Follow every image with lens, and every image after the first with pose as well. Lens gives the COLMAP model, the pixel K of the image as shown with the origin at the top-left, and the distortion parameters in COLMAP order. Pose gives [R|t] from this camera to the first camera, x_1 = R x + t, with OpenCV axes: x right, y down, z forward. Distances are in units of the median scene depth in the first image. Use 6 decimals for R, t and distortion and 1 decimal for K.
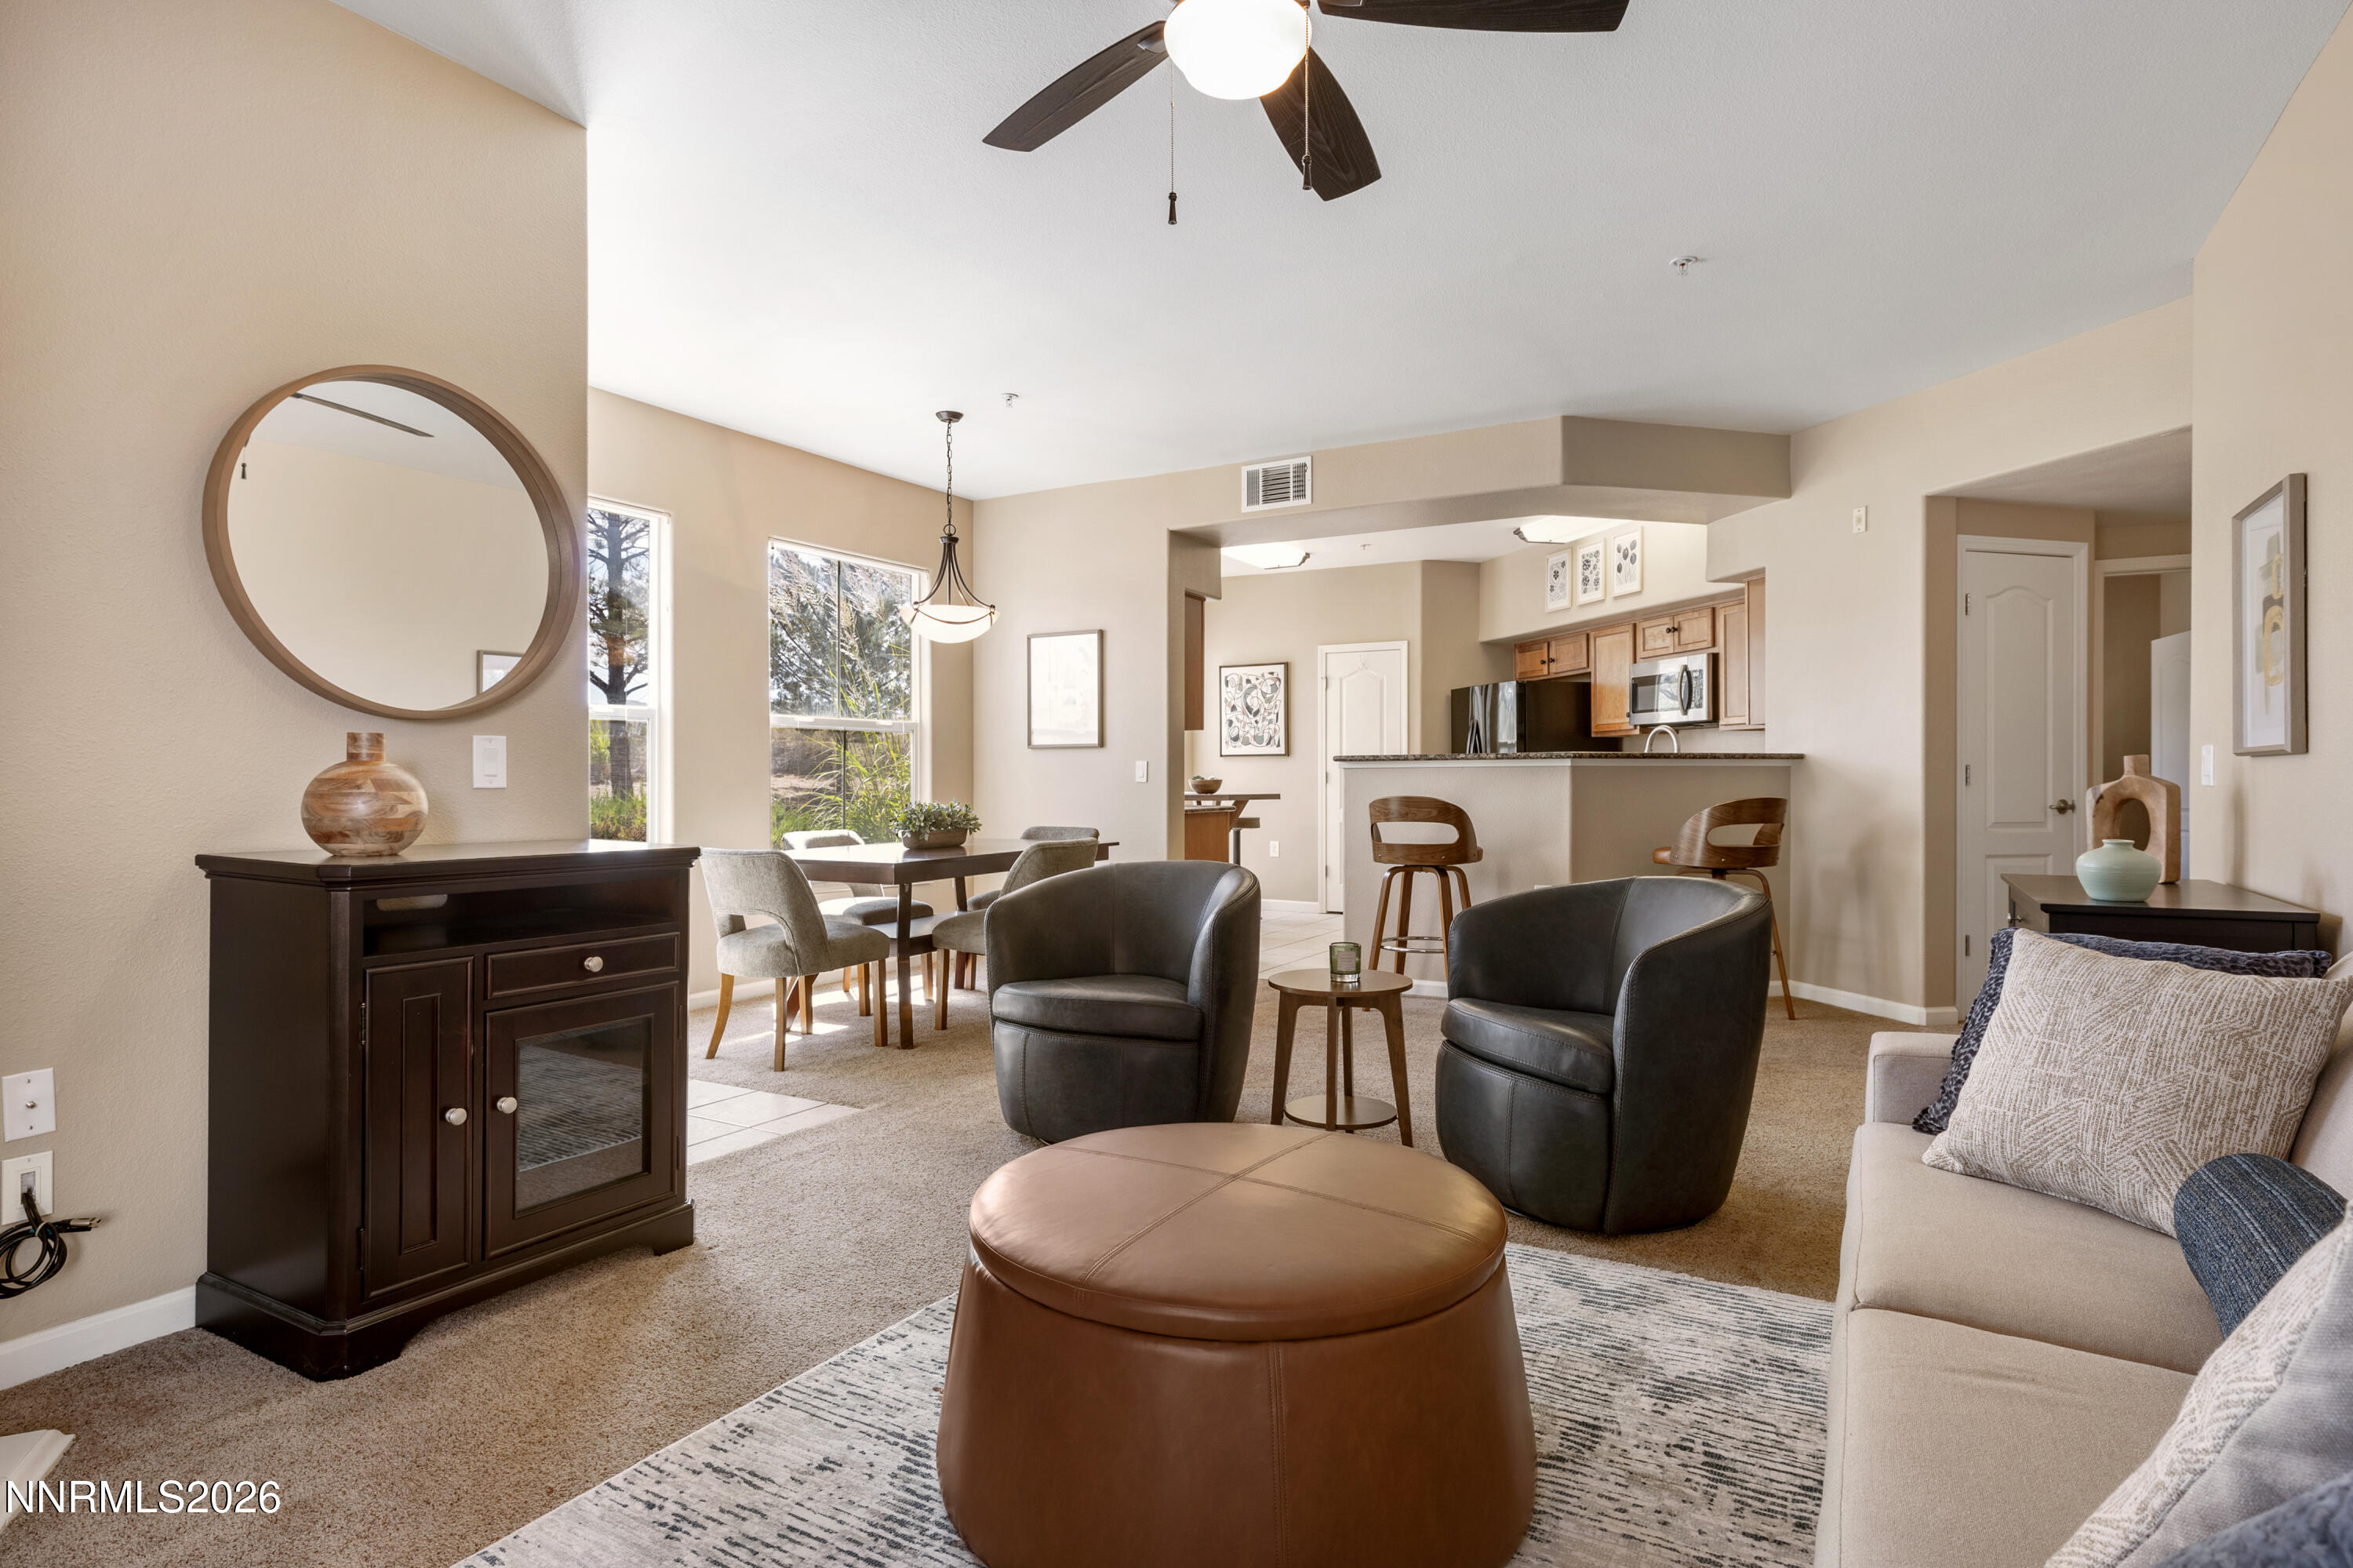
lens RADIAL K [[1238.6, 0, 1172.7], [0, 1238.6, 780.4], [0, 0, 1]] dist [0.001980, 0.000066]
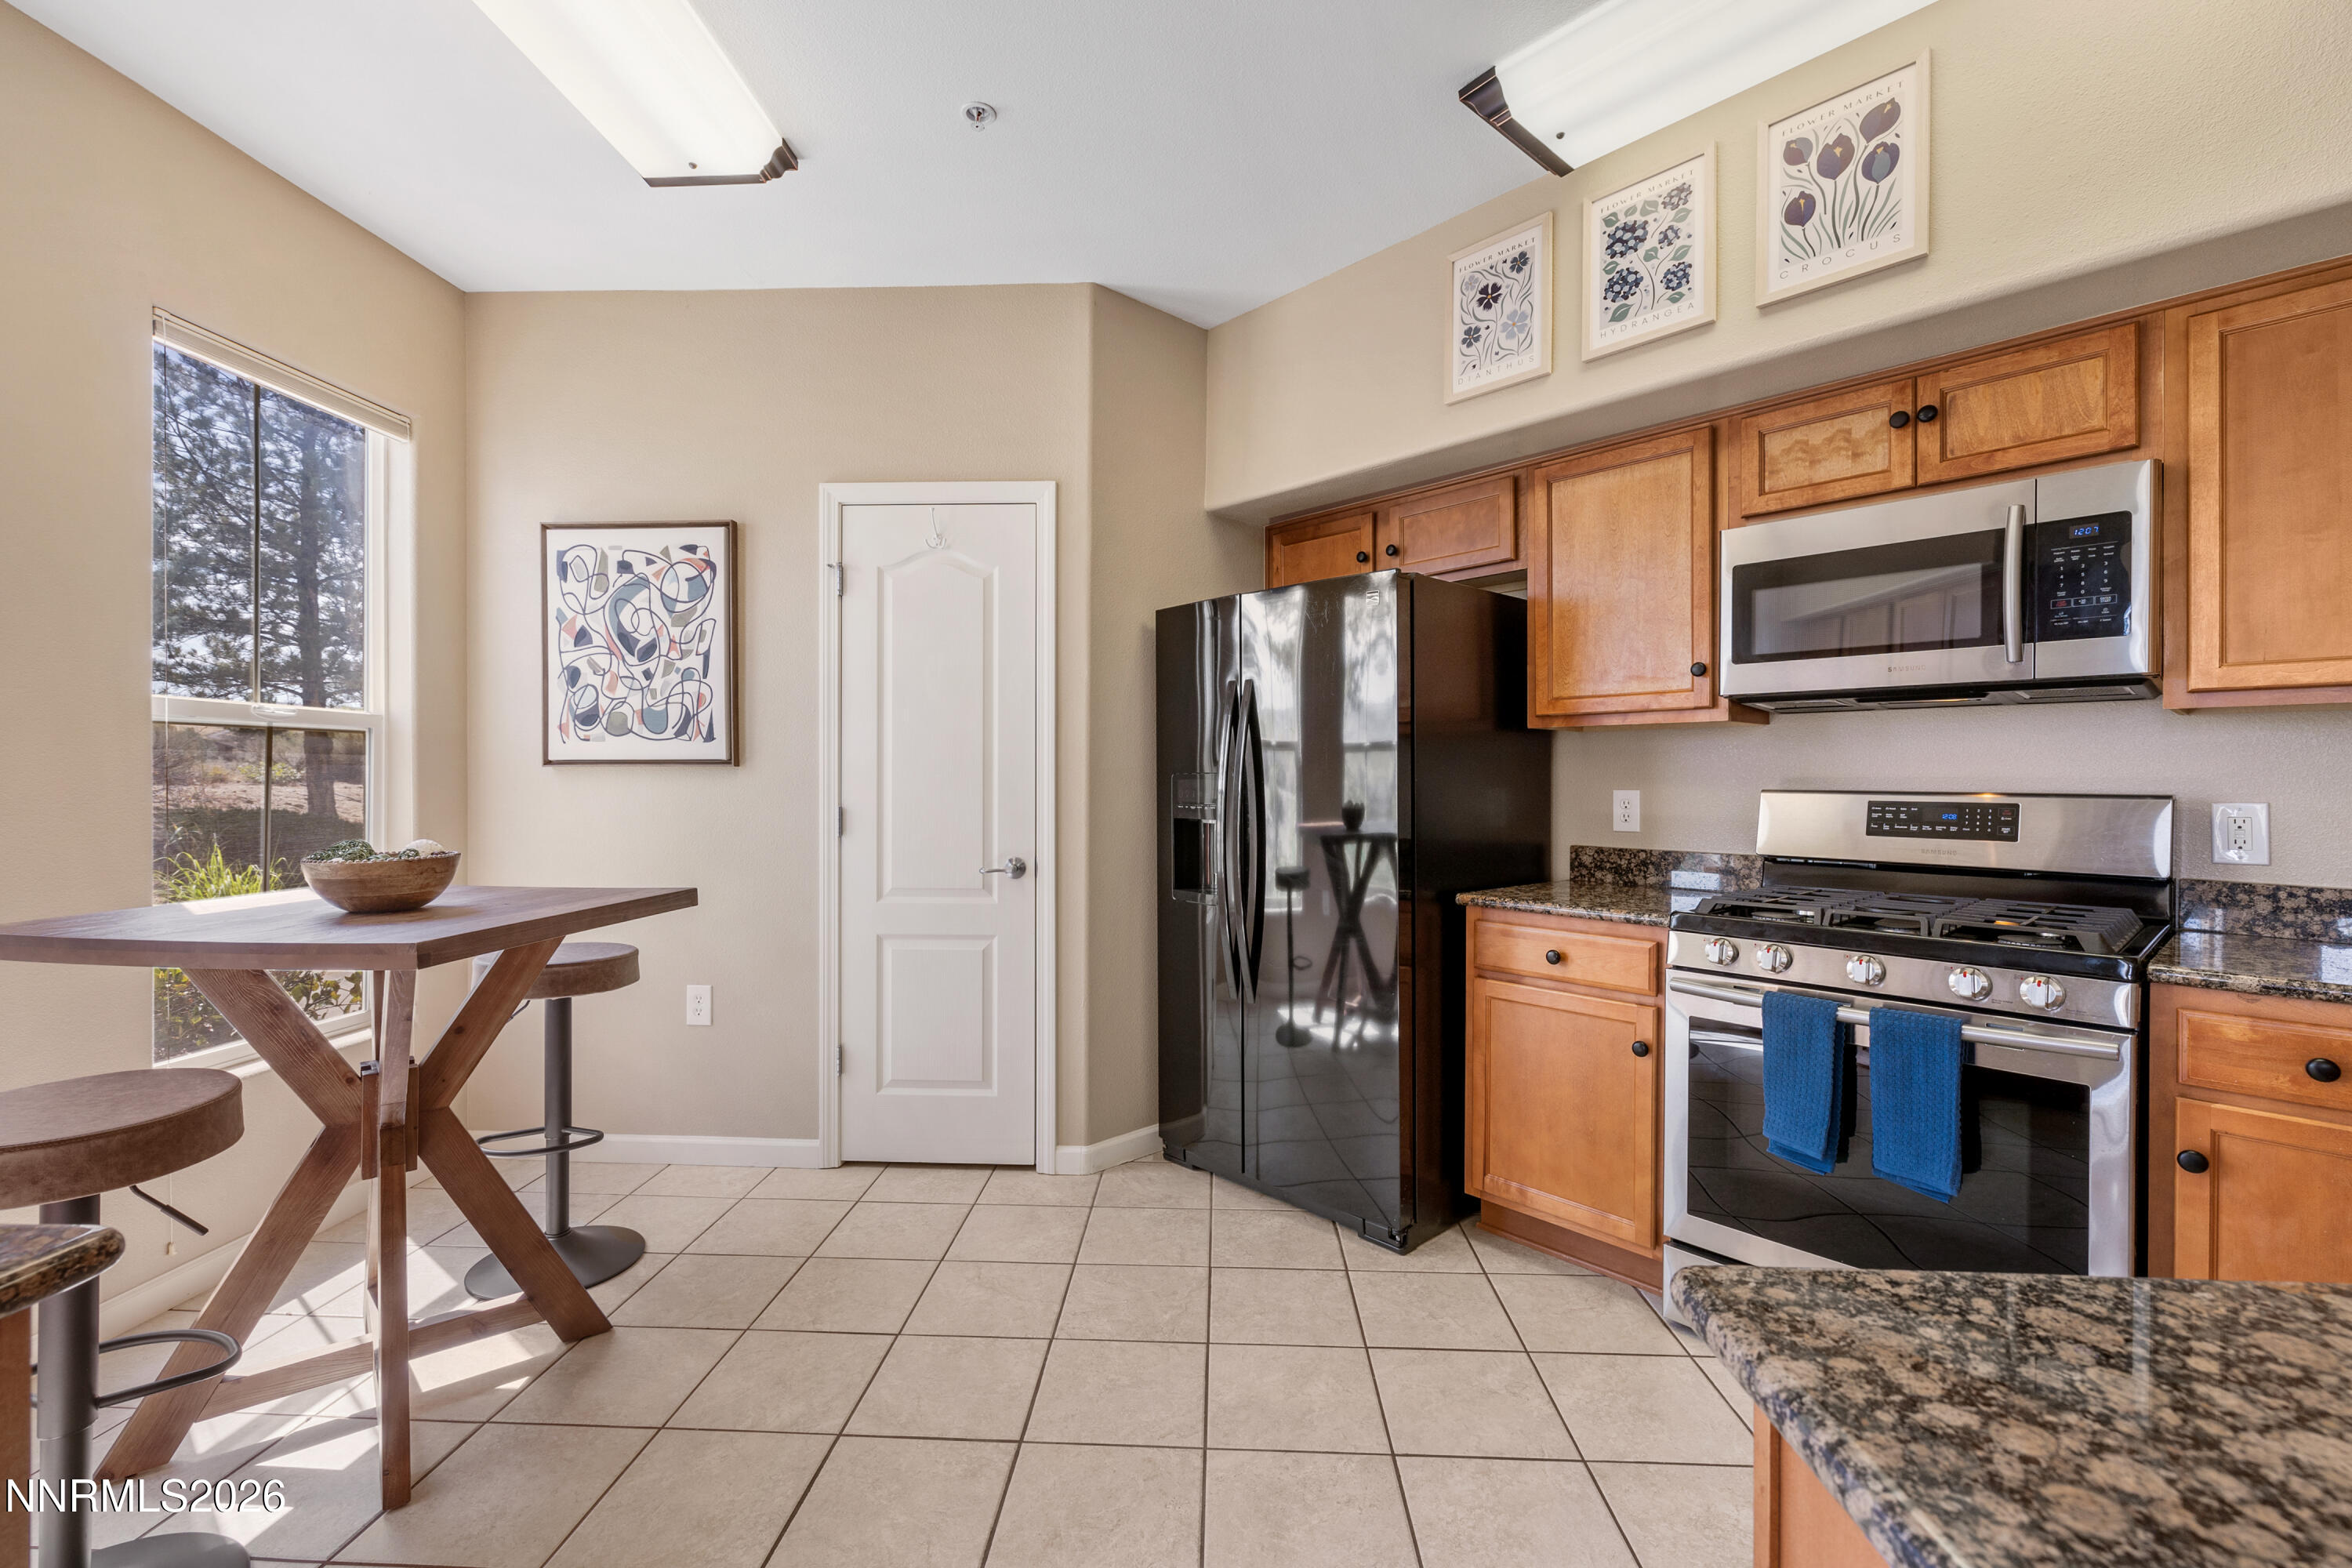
lens RADIAL K [[1023.5, 0, 1167.0], [0, 1023.5, 783.3], [0, 0, 1]] dist [0.001500, -0.000600]
pose [[0.892589, 0.002241, 0.450866, 0.070261], [-0.002609, 0.999997, 0.000194, -0.014786], [-0.450864, -0.001349, 0.892592, 0.665575]]
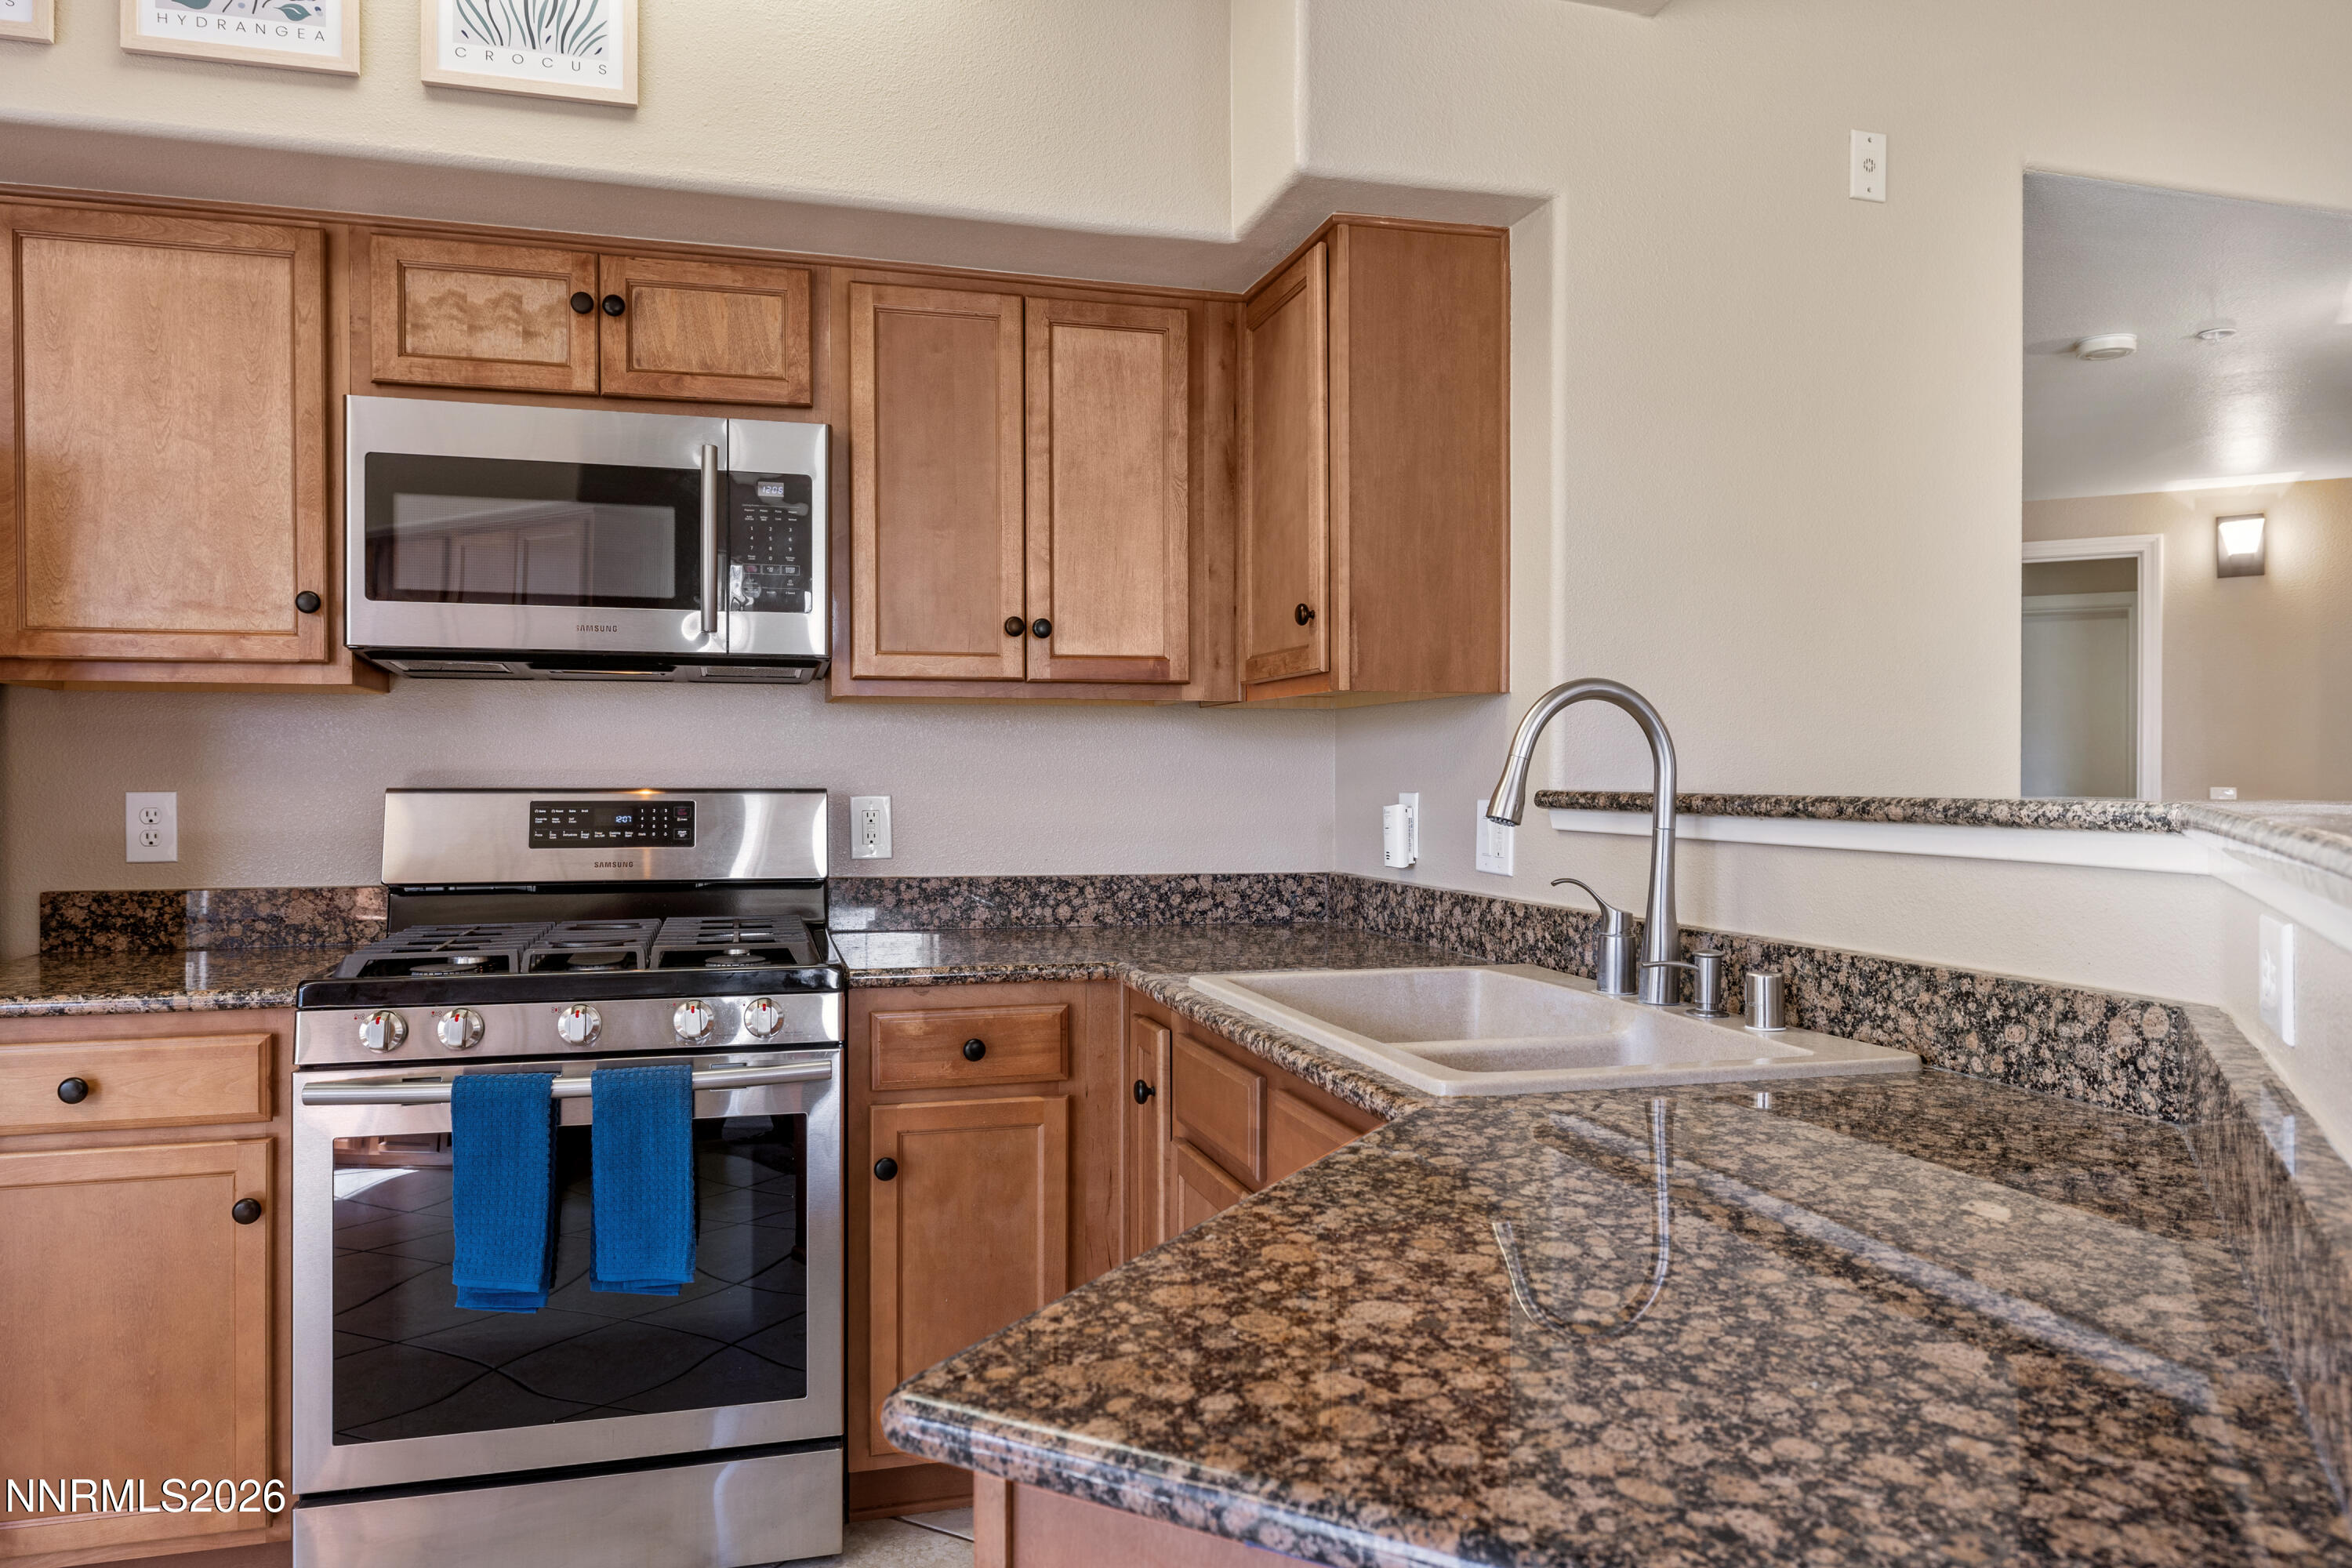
lens RADIAL K [[1561.9, 0, 1177.4], [0, 1561.9, 790.3], [0, 0, 1]] dist [-0.003317, -0.000197]
pose [[-0.031594, -0.006101, 0.999482, 0.048410], [0.006797, 0.999957, 0.006319, -0.013913], [-0.999478, 0.006993, -0.031551, 0.703449]]
